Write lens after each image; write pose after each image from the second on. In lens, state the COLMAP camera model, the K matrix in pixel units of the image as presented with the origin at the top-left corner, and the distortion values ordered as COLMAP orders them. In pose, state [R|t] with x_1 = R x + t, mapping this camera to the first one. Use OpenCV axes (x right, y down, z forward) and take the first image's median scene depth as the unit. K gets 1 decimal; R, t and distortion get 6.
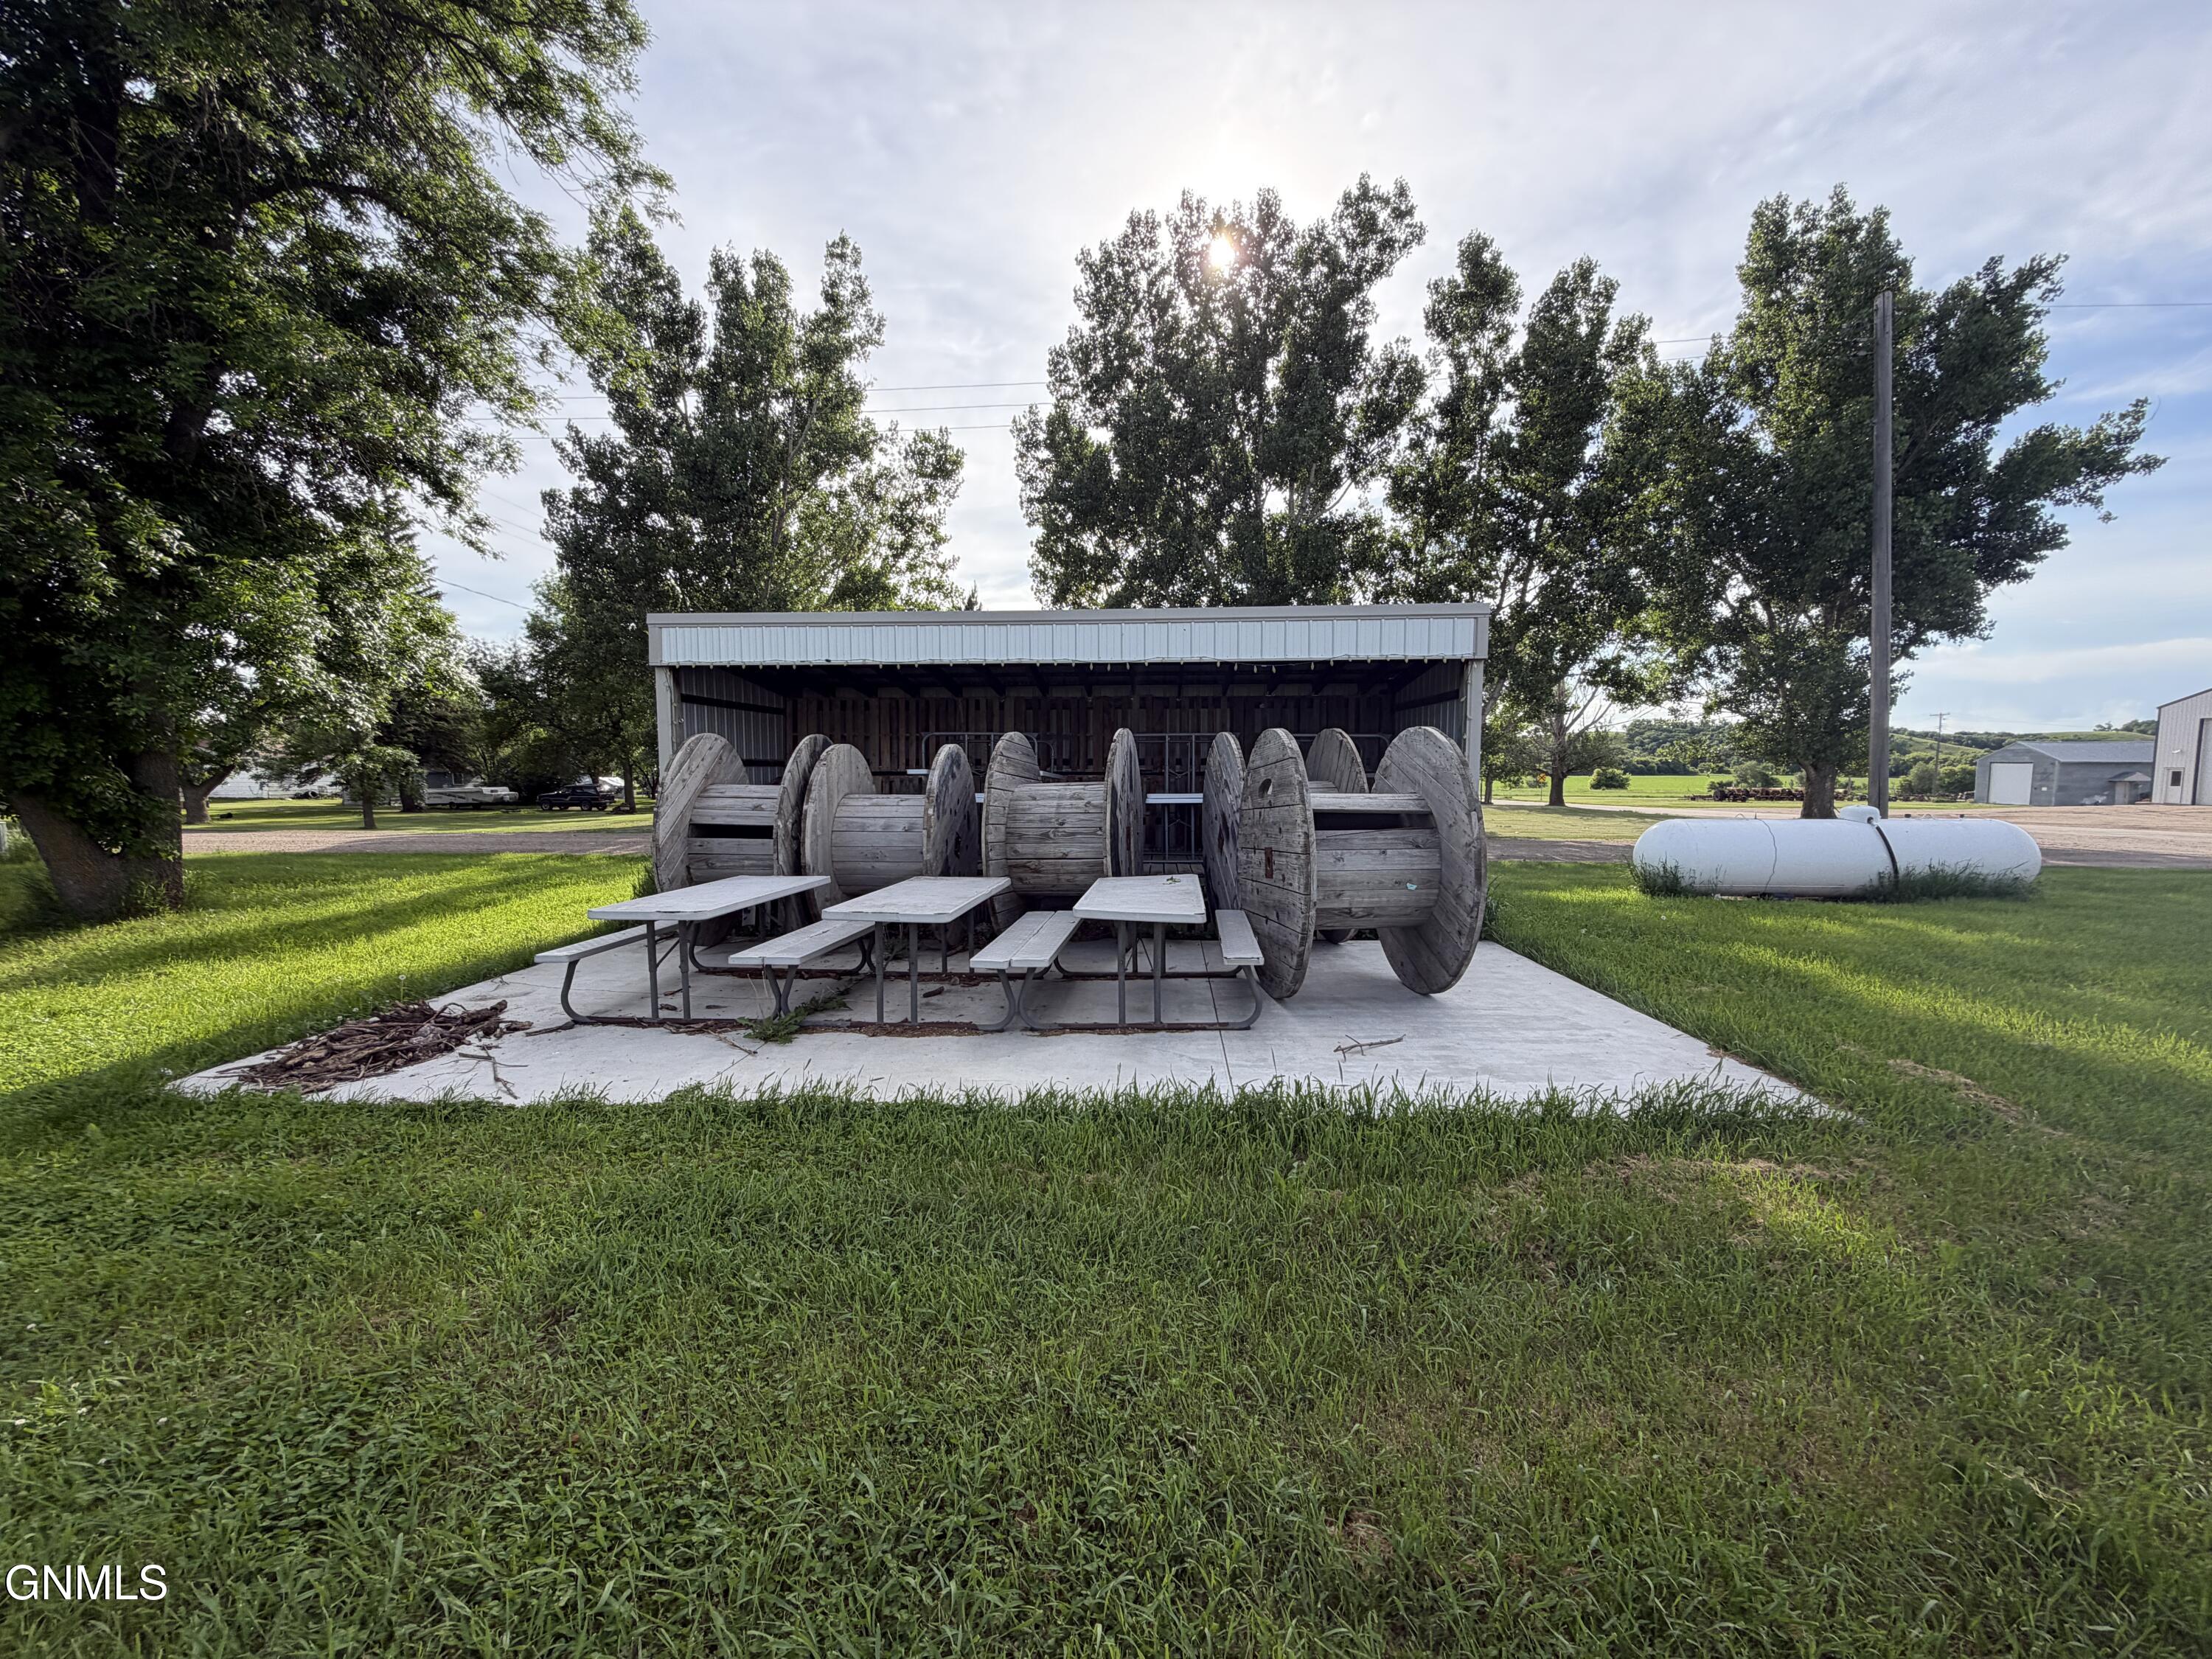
lens RADIAL K [[874.4, 0, 1100.2], [0, 874.4, 836.8], [0, 0, 1]] dist [0.004533, -0.000292]
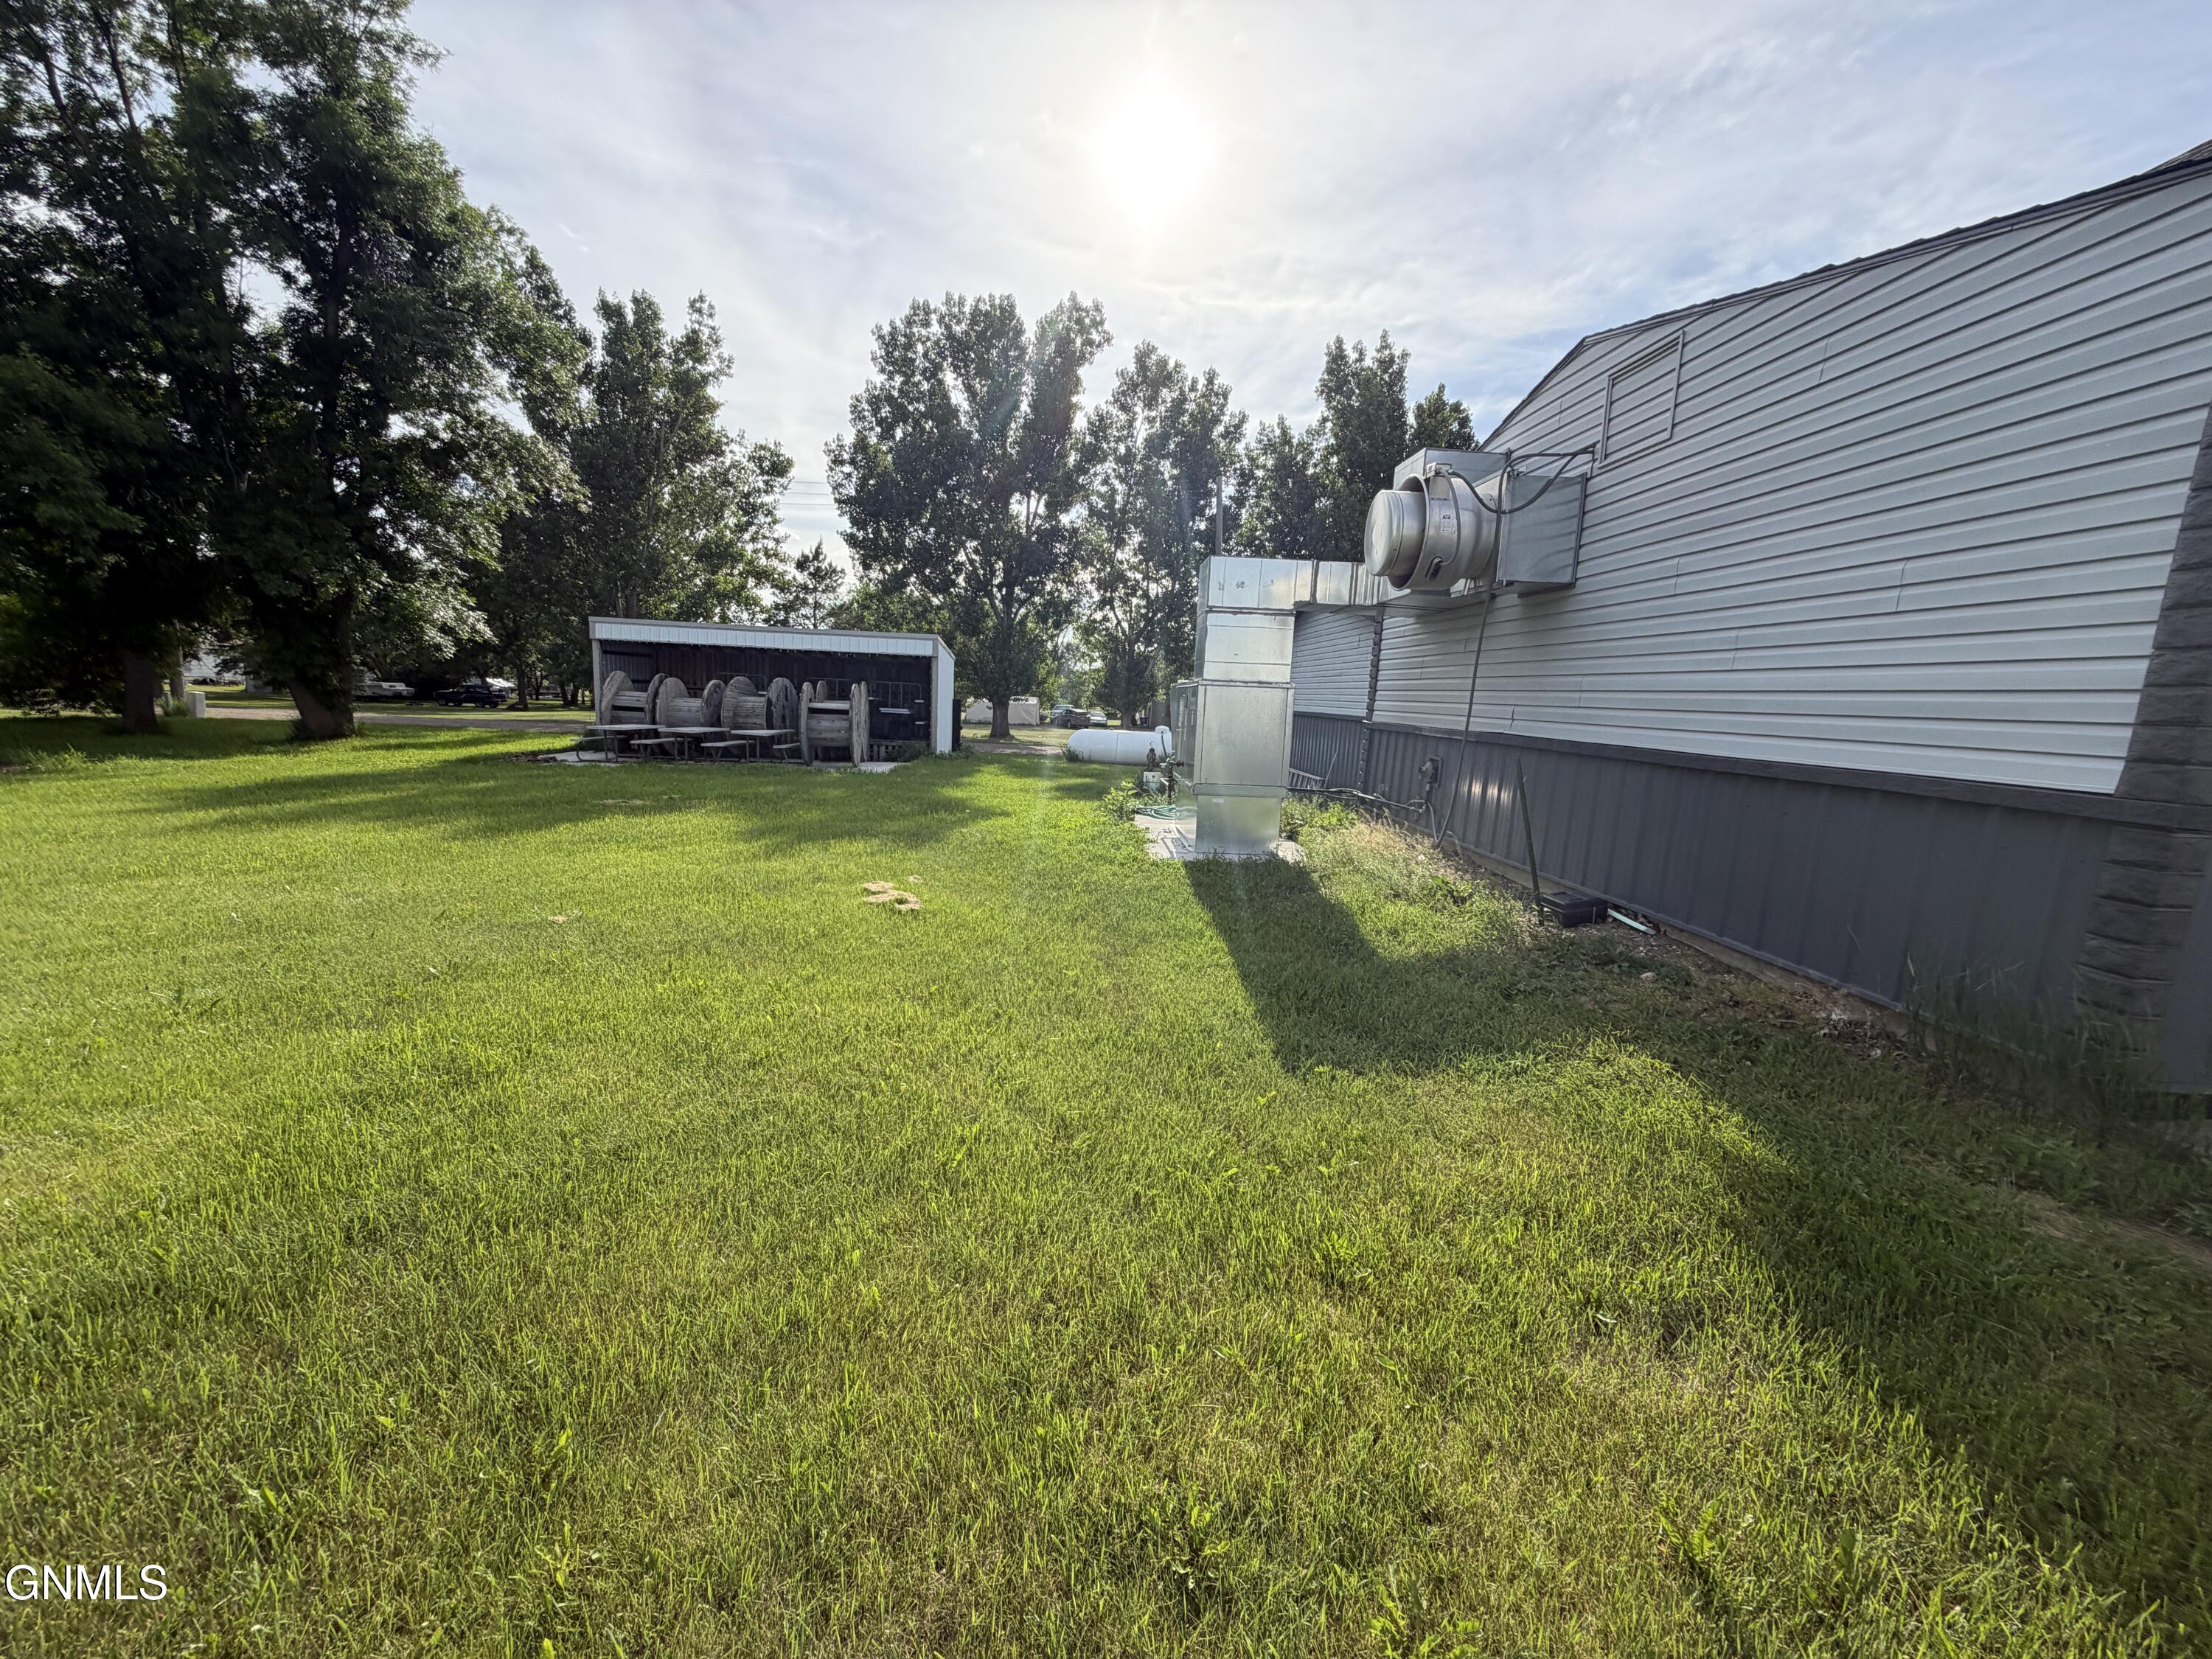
lens RADIAL K [[874.4, 0, 1105.9], [0, 874.4, 833.5], [0, 0, 1]] dist [0.004533, -0.000292]
pose [[0.992451, 0.028955, 0.119175, 0.201195], [-0.038355, 0.996266, 0.077354, 0.030636], [-0.116490, -0.081341, 0.989855, -0.516035]]
